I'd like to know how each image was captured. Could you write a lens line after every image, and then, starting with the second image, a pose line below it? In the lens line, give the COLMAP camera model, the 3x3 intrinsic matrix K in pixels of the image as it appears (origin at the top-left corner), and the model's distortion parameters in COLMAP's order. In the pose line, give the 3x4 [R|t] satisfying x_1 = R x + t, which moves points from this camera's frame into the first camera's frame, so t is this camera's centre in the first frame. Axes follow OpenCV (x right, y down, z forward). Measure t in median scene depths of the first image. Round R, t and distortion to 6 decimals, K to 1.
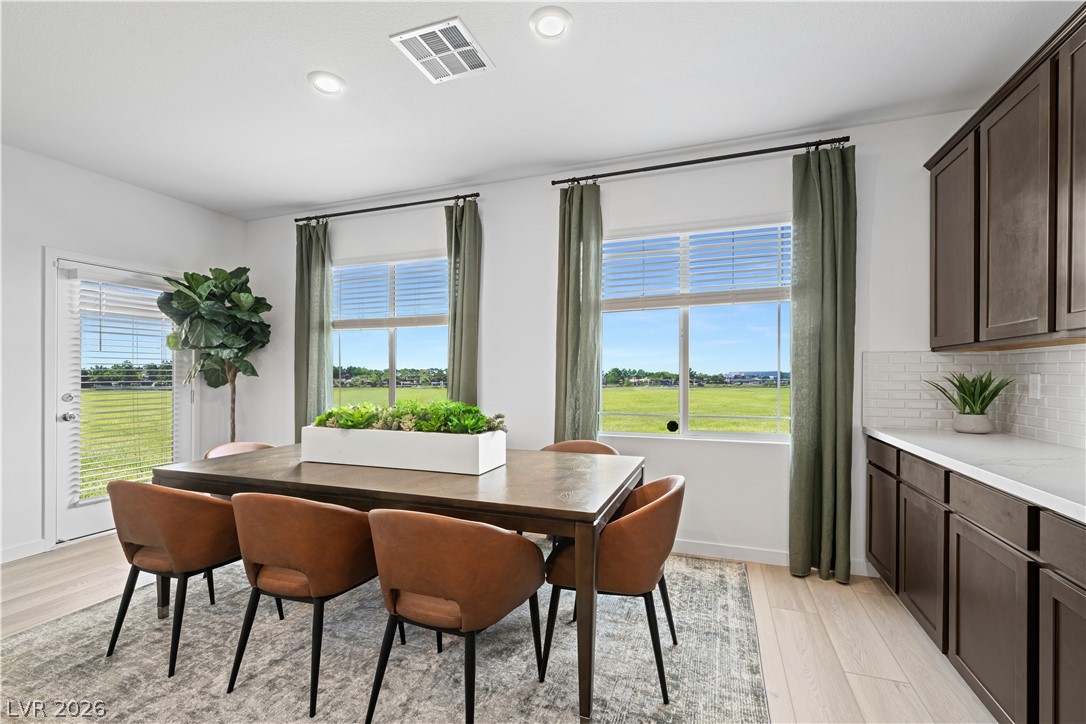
lens RADIAL K [[448.4, 0, 543.0], [0, 448.4, 362.0], [0, 0, 1]] dist [-0.016101, -0.000014]
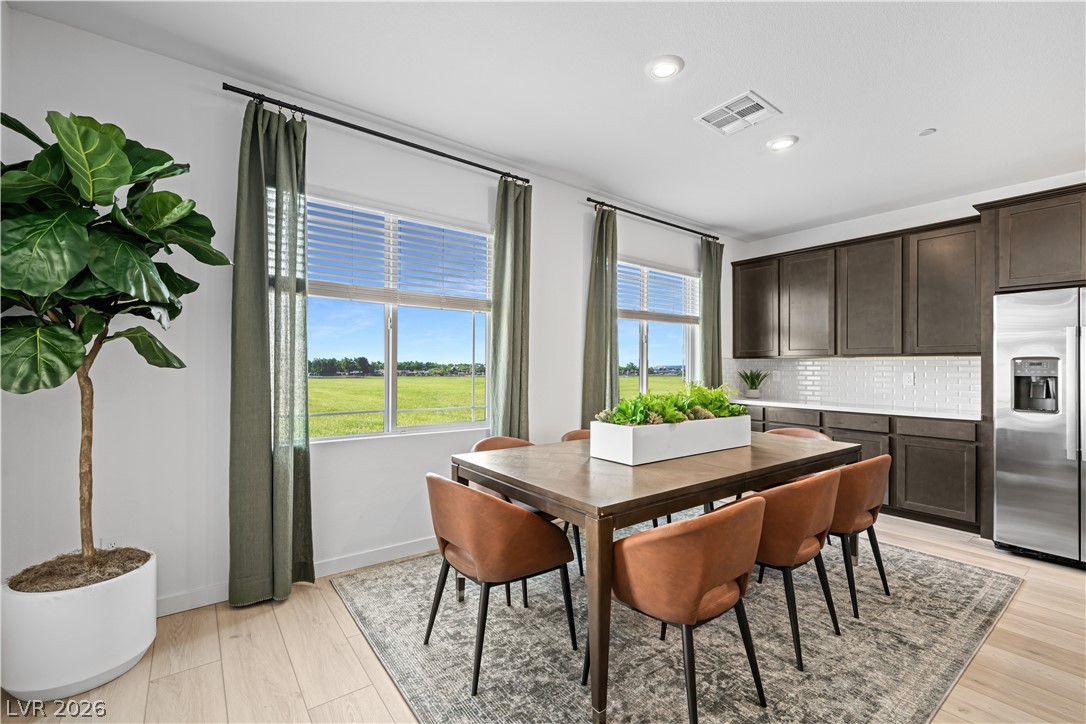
lens RADIAL K [[506.8, 0, 543.0], [0, 506.8, 362.0], [0, 0, 1]] dist [0.002044, 0.000150]
pose [[0.515099, 0.013618, 0.857023, -0.642294], [-0.038168, 0.999246, 0.007062, 0.004004], [-0.856281, -0.036348, 0.515230, 0.238900]]
